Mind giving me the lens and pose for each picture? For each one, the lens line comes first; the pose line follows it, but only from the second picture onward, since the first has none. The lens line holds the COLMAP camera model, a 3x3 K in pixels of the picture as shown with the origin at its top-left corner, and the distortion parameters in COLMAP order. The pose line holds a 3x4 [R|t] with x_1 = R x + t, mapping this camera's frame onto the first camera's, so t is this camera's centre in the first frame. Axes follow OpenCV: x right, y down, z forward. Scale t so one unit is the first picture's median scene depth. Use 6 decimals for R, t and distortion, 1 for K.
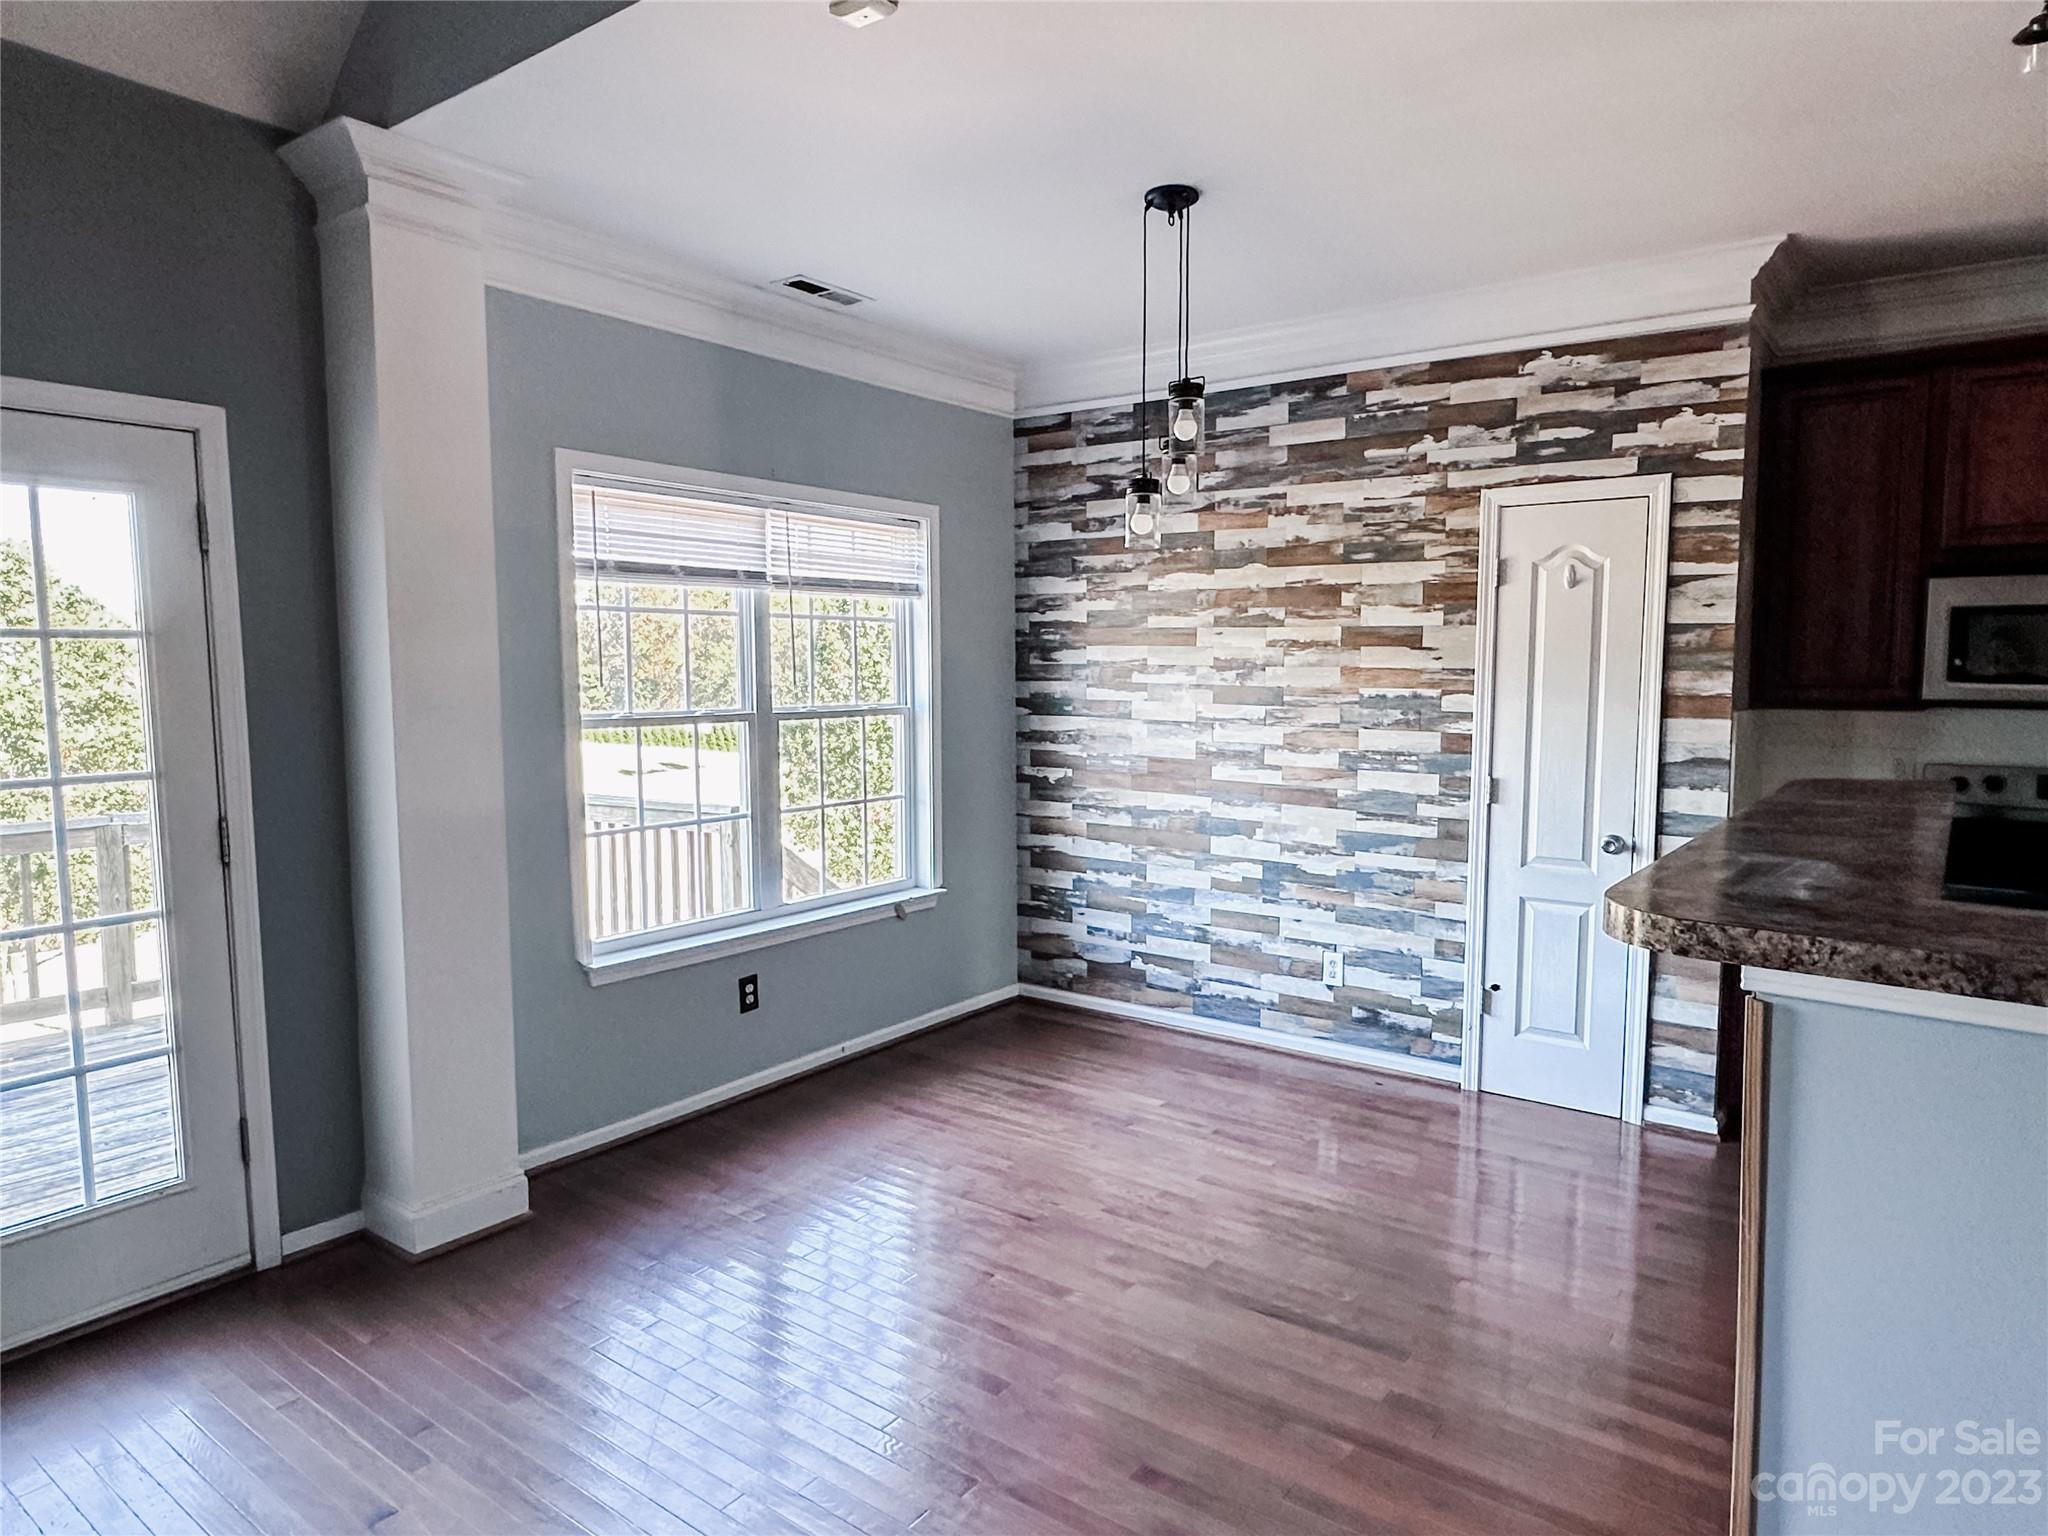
lens RADIAL K [[1243.6, 0, 1027.8], [0, 1243.6, 767.0], [0, 0, 1]] dist [-0.005851, -0.000131]
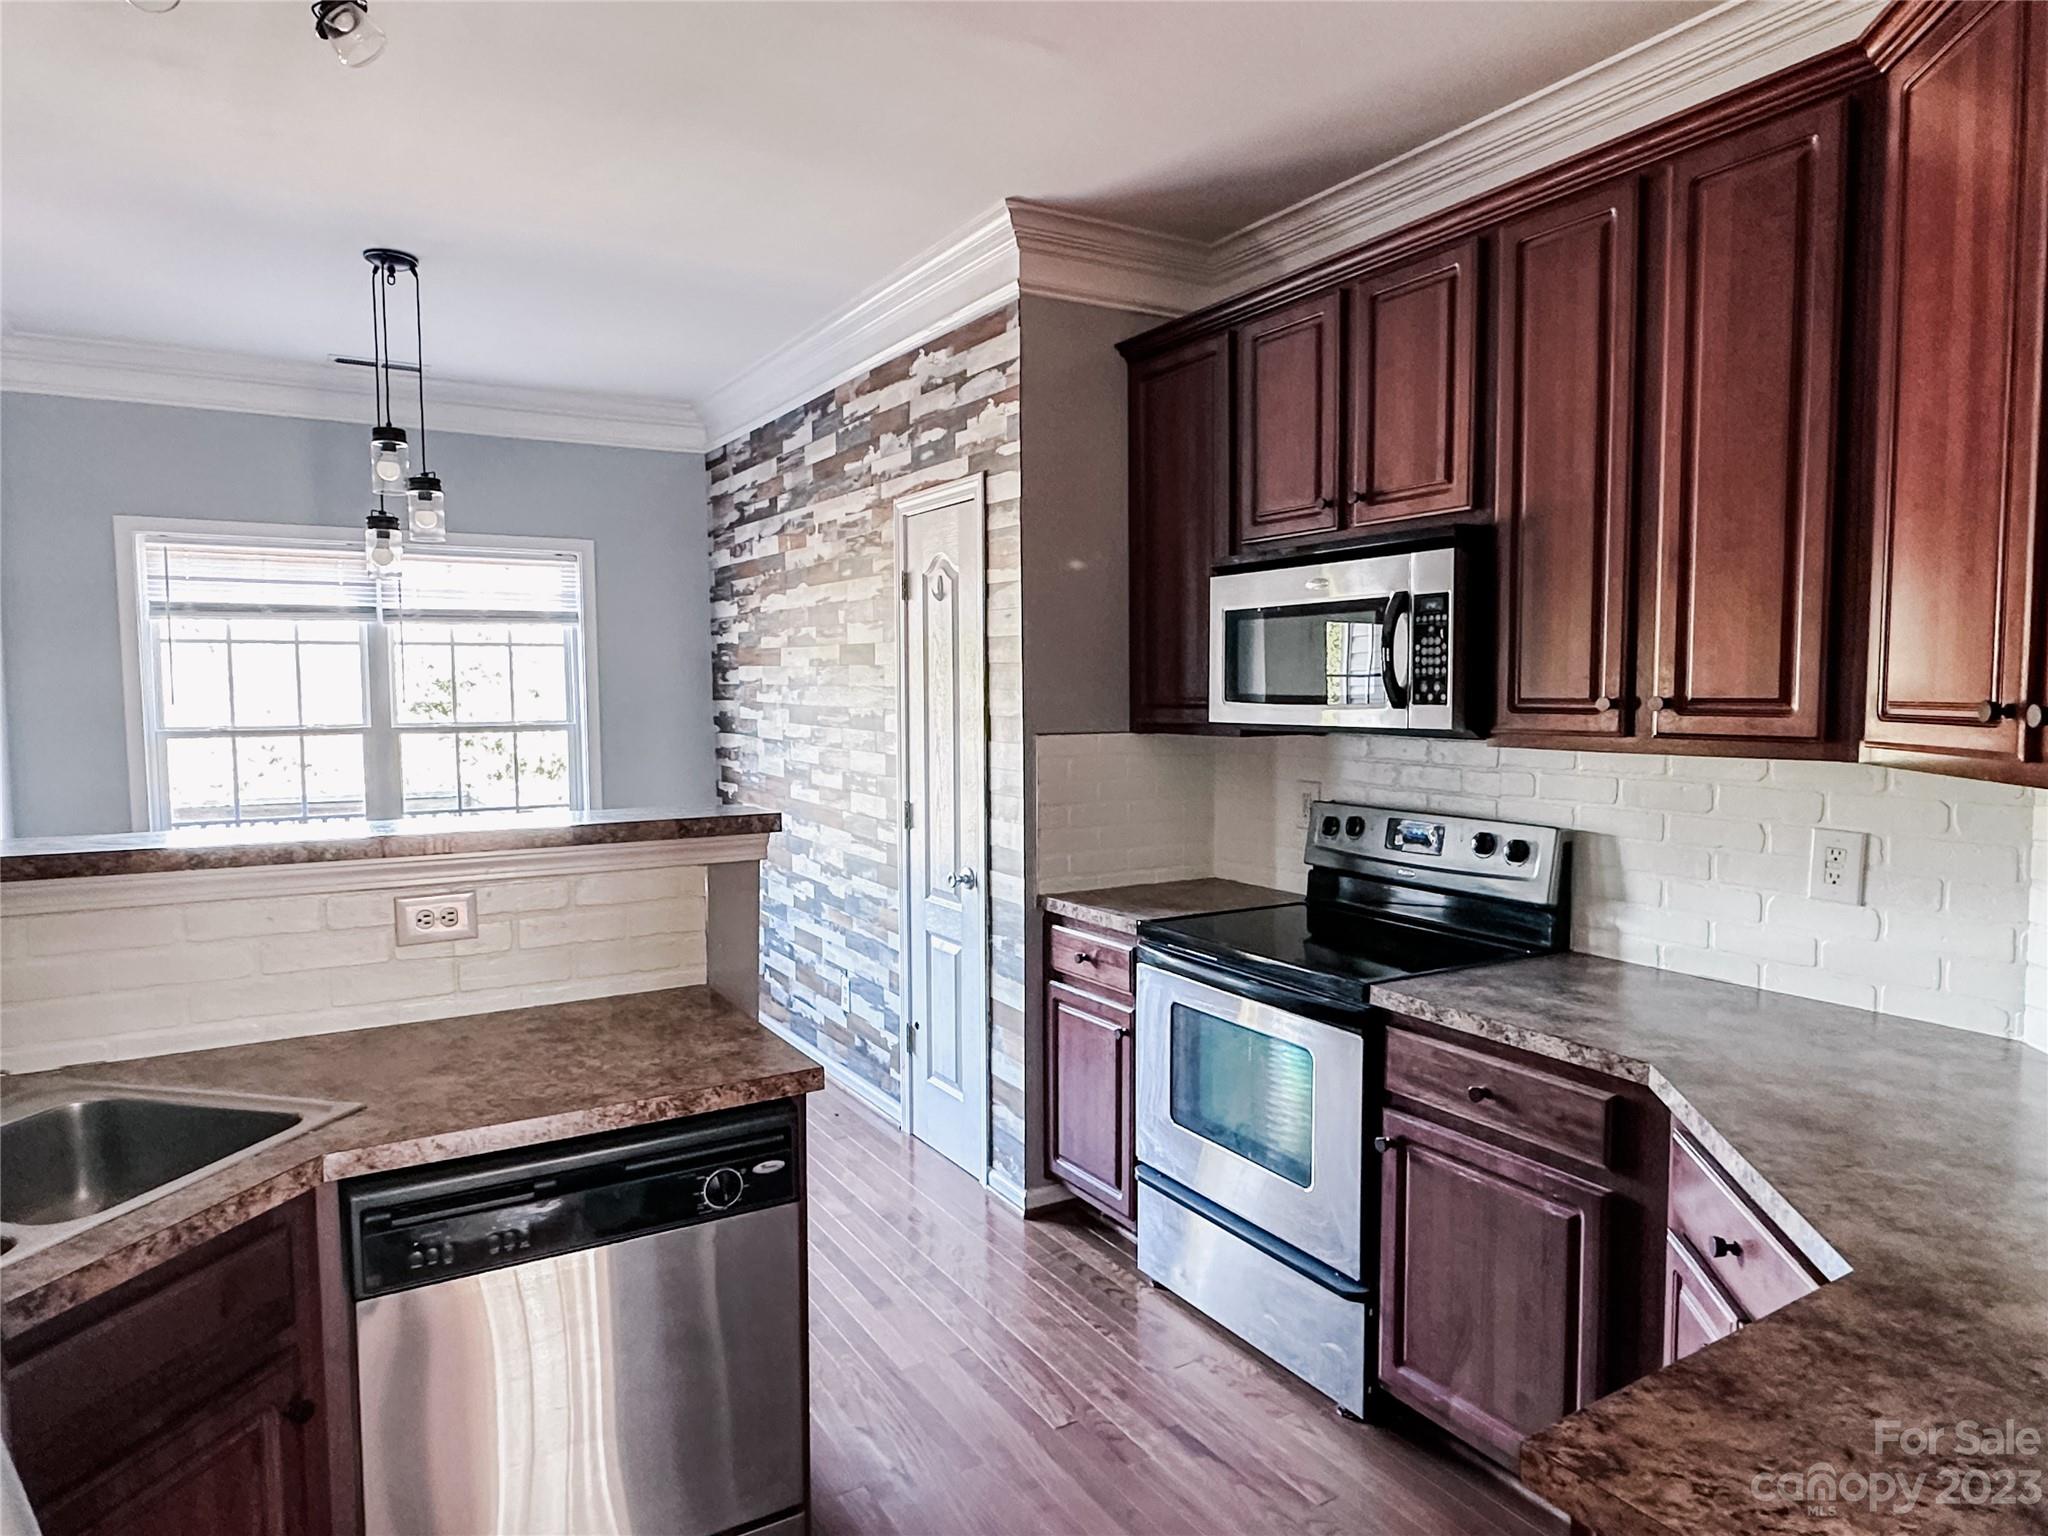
lens RADIAL K [[1243.6, 0, 1028.0], [0, 1243.6, 766.2], [0, 0, 1]] dist [-0.005851, -0.000131]
pose [[0.927431, 0.020076, -0.373455, 0.784254], [-0.026072, 0.999599, -0.011009, -0.010467], [0.373084, 0.019947, 0.927583, 0.150639]]
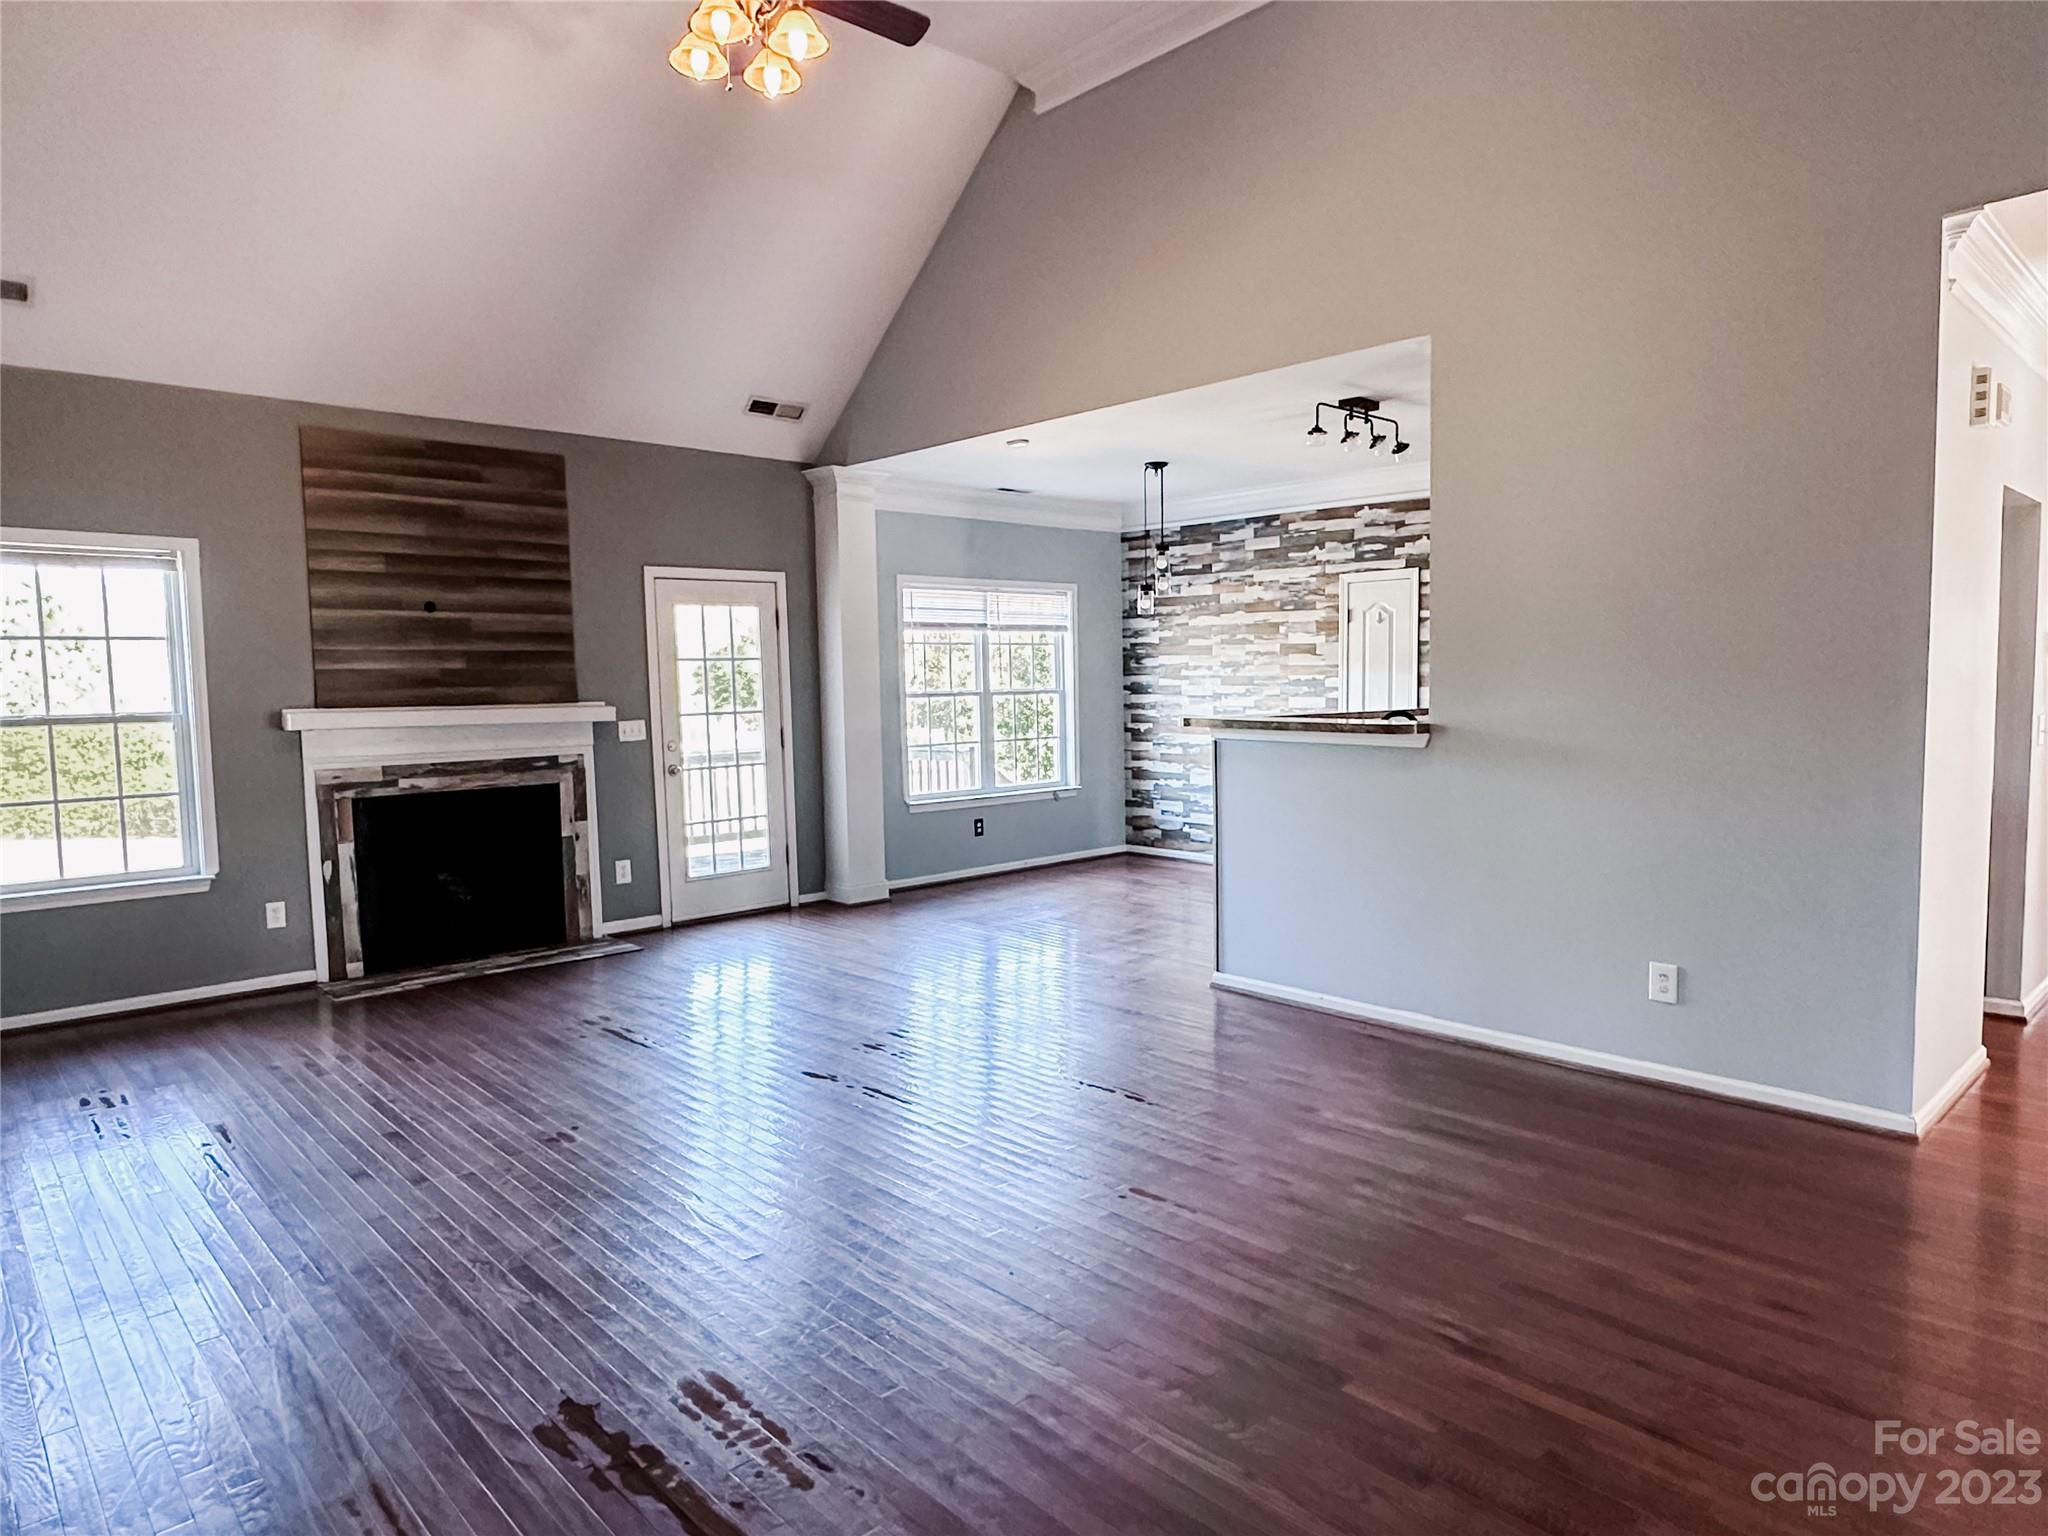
lens RADIAL K [[1243.6, 0, 1023.3], [0, 1243.6, 762.2], [0, 0, 1]] dist [-0.005851, -0.000131]
pose [[0.983038, -0.001036, -0.183401, 0.221699], [-0.000978, 0.999940, -0.010891, 0.094552], [0.183402, 0.010886, 0.982978, -0.995109]]
